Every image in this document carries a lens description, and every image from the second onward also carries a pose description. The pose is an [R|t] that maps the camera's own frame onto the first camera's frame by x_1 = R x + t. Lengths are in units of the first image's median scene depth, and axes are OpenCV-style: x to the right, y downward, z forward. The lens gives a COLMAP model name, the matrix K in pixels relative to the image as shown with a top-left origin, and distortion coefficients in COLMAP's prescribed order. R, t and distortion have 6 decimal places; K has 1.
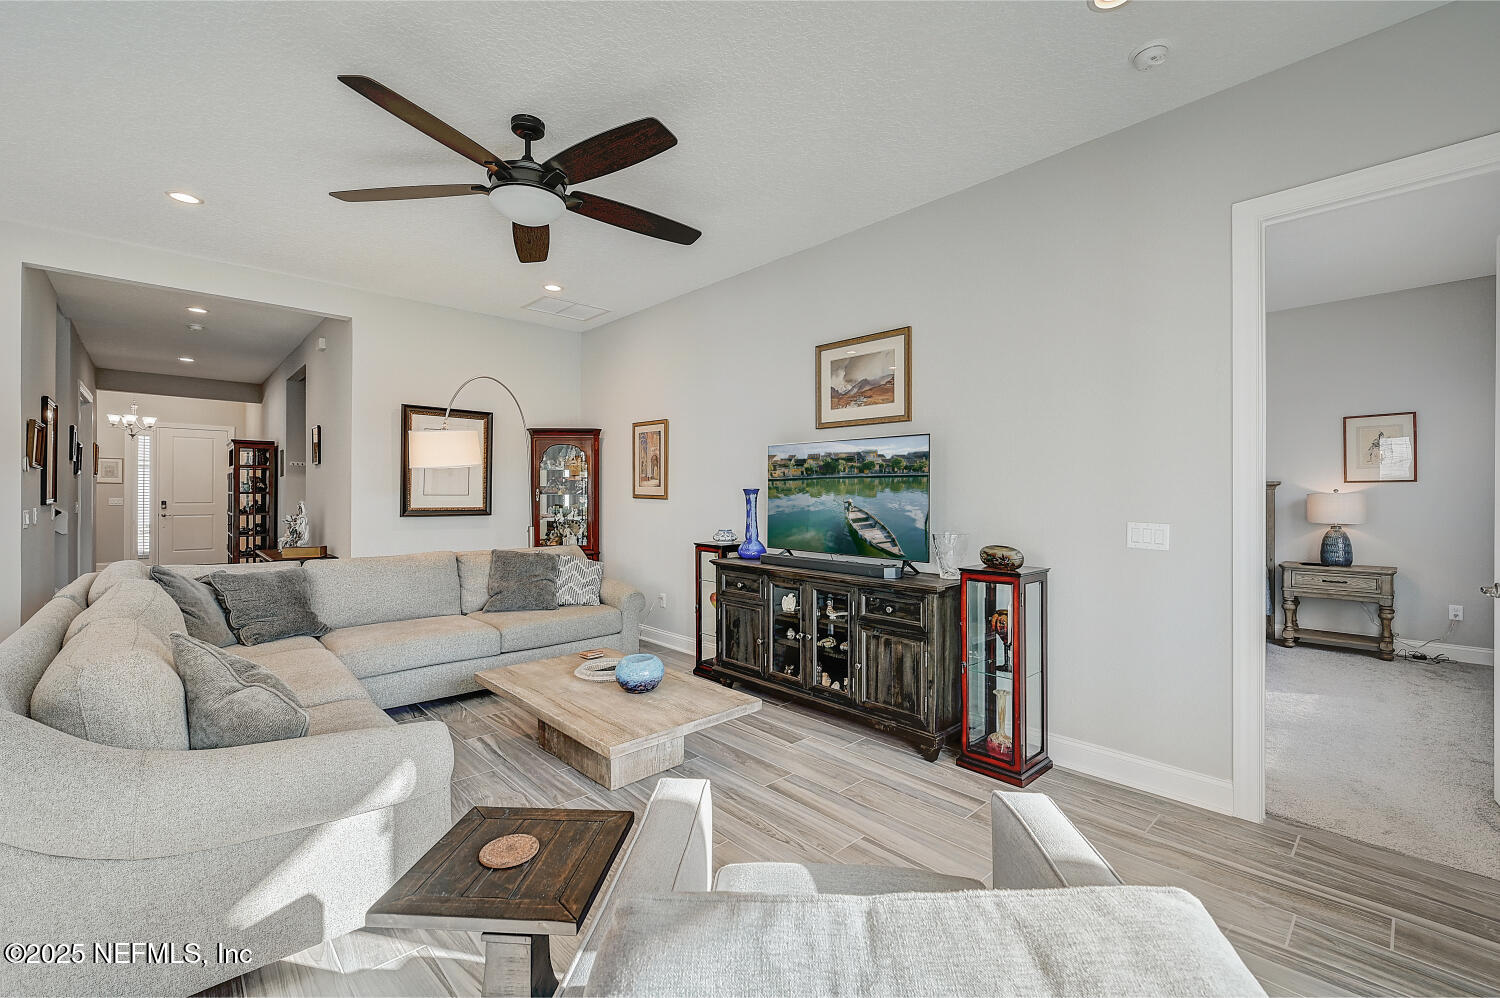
lens RADIAL K [[617.2, 0, 760.0], [0, 617.2, 499.0], [0, 0, 1]] dist [0.001016, -0.000298]
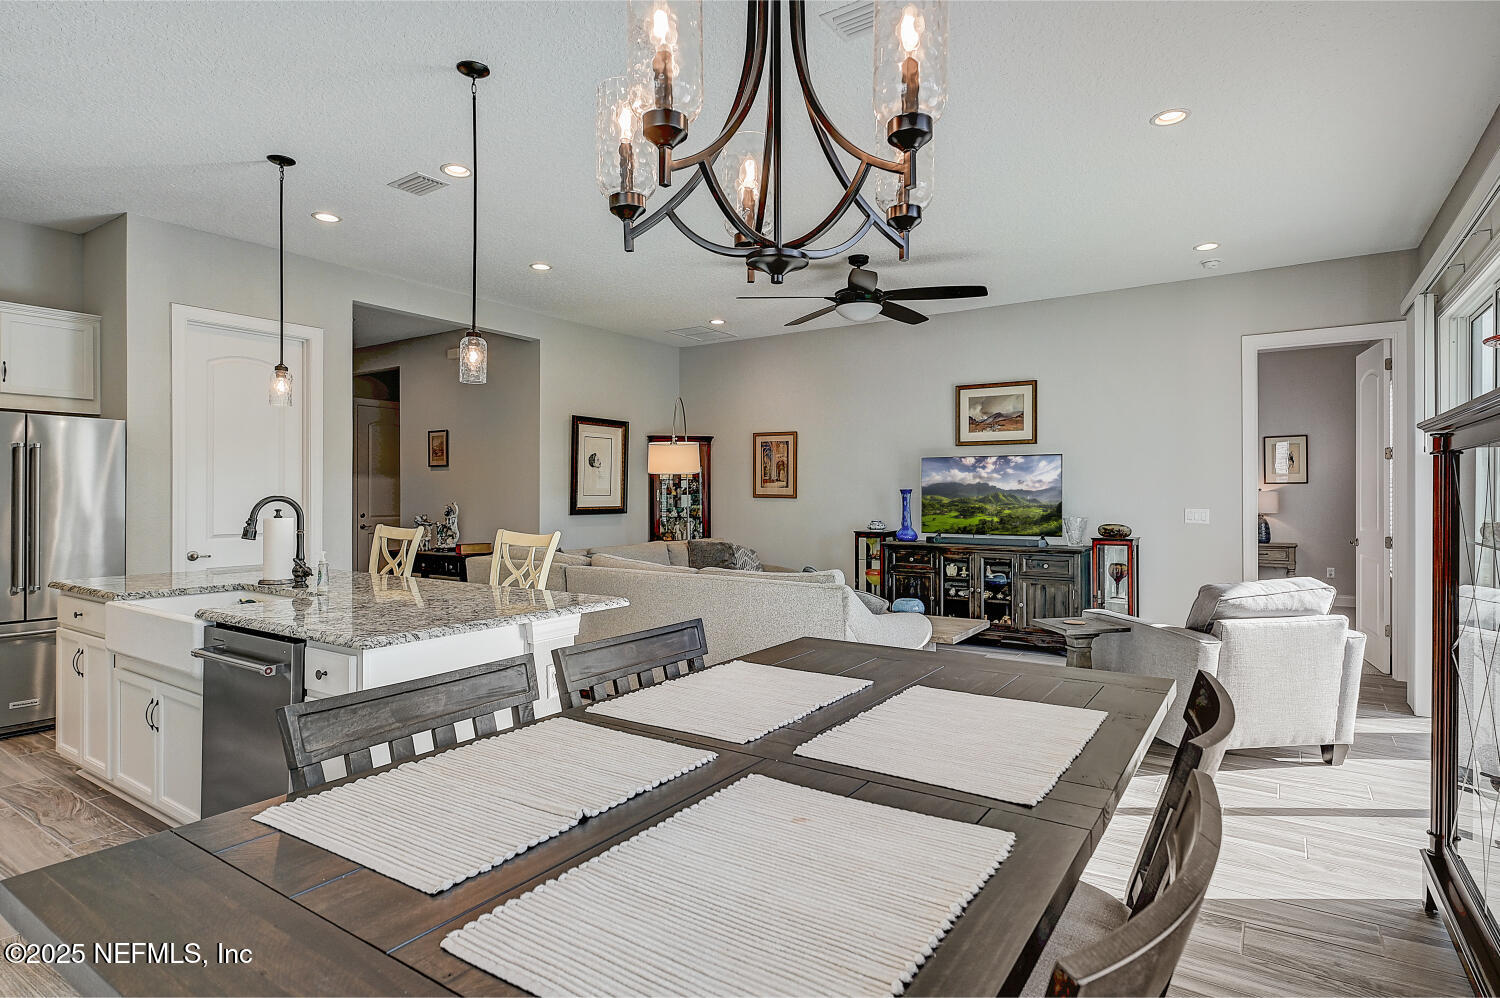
lens RADIAL K [[754.5, 0, 759.4], [0, 754.5, 499.1], [0, 0, 1]] dist [-0.009365, 0.000287]
pose [[0.978247, -0.005771, 0.207364, -0.699540], [0.006066, 0.999981, -0.000784, 0.004410], [-0.207356, 0.002025, 0.978264, -0.565320]]
